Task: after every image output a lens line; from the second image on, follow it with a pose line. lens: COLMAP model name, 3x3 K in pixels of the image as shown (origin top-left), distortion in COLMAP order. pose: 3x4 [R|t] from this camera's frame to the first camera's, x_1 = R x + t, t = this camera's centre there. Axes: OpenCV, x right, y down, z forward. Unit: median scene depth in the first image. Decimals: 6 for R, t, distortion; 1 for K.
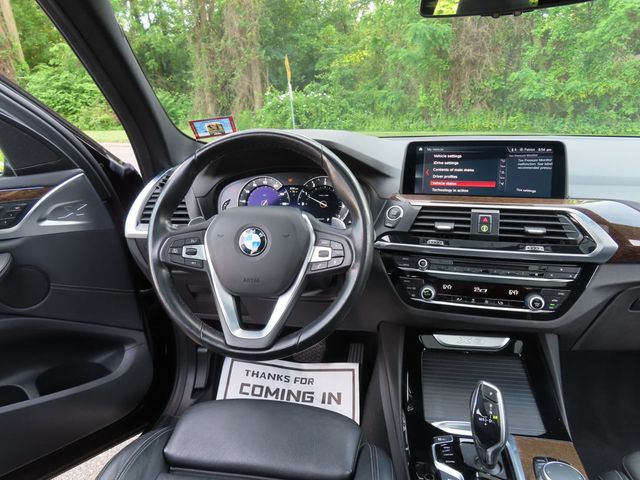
lens RADIAL K [[458.2, 0, 320.2], [0, 458.2, 240.3], [0, 0, 1]] dist [-0.003336, 0.002143]
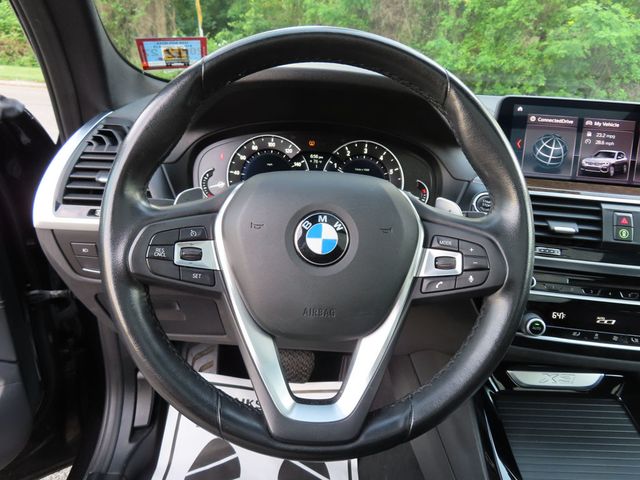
lens RADIAL K [[458.2, 0, 320.2], [0, 458.2, 241.5], [0, 0, 1]] dist [-0.003336, 0.002143]
pose [[0.978764, 0.014009, 0.204512, -0.139165], [-0.031594, 0.996050, 0.082979, -0.035513], [-0.202542, -0.087678, 0.975341, 0.266319]]
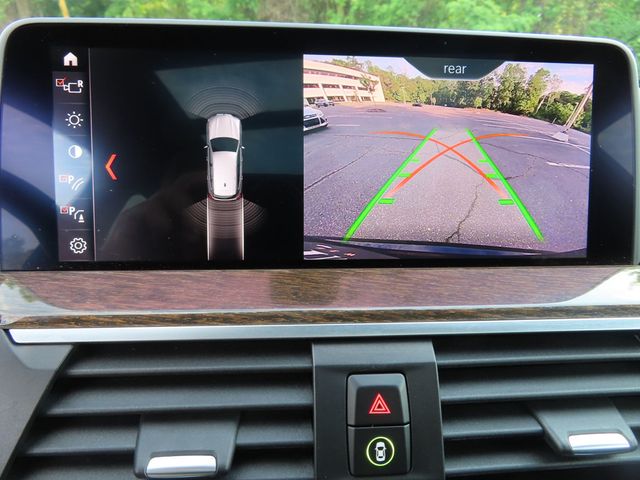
lens RADIAL K [[458.2, 0, 320.5], [0, 458.2, 238.6], [0, 0, 1]] dist [-0.003336, 0.002143]
pose [[0.925197, -0.078477, 0.371284, 0.166502], [0.054292, 0.995692, 0.075167, -0.085472], [-0.375584, -0.049387, 0.925472, 0.516731]]
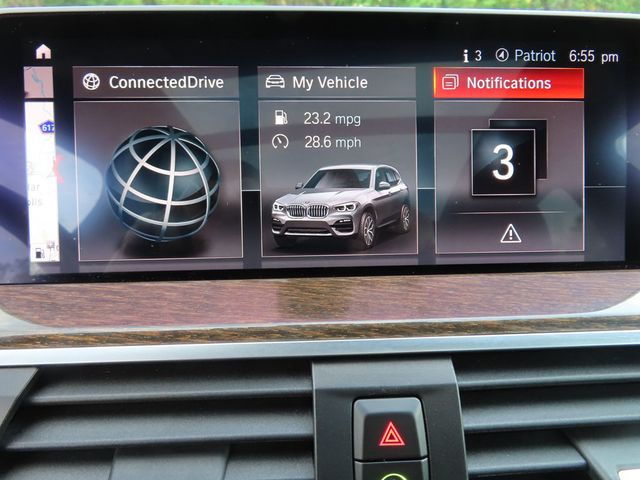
lens RADIAL K [[458.2, 0, 320.5], [0, 458.2, 239.5], [0, 0, 1]] dist [-0.003336, 0.002143]
pose [[0.934046, -0.083065, 0.347359, 0.176086], [0.074132, 0.996487, 0.038954, -0.080412], [-0.349375, -0.010634, 0.936923, 0.531408]]
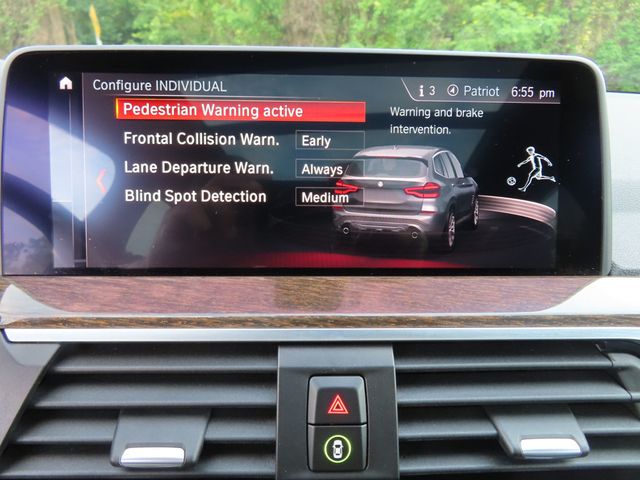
lens RADIAL K [[458.2, 0, 320.8], [0, 458.2, 238.8], [0, 0, 1]] dist [-0.003336, 0.002143]
pose [[0.942679, -0.069092, 0.326469, 0.179710], [0.051090, 0.996679, 0.063409, -0.087170], [-0.329766, -0.043095, 0.943079, 0.501531]]
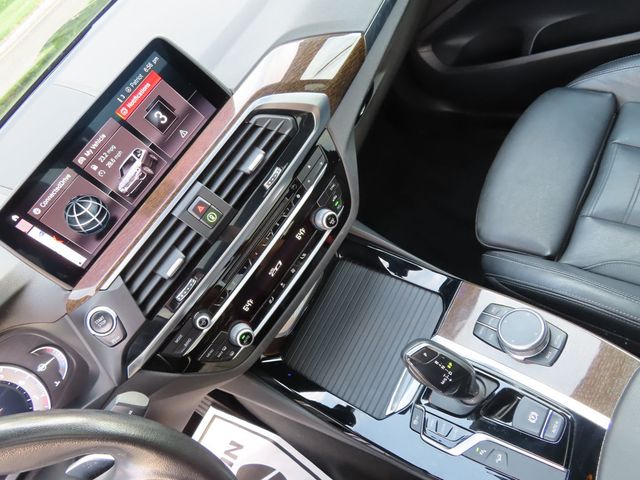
lens RADIAL K [[458.2, 0, 320.0], [0, 458.2, 239.9], [0, 0, 1]] dist [-0.003336, 0.002143]
pose [[0.379622, -0.838940, 0.389957, 0.085544], [0.692263, 0.537219, 0.481838, -0.134755], [-0.613725, 0.087036, 0.784708, 0.249050]]
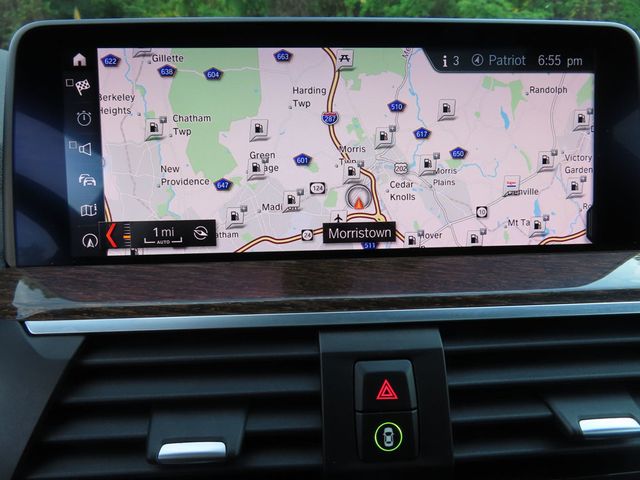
lens RADIAL K [[458.2, 0, 321.1], [0, 458.2, 238.8], [0, 0, 1]] dist [-0.003336, 0.002143]
pose [[0.934501, -0.096186, 0.342720, 0.168422], [0.077863, 0.994719, 0.066863, -0.081114], [-0.347341, -0.035798, 0.937055, 0.514038]]
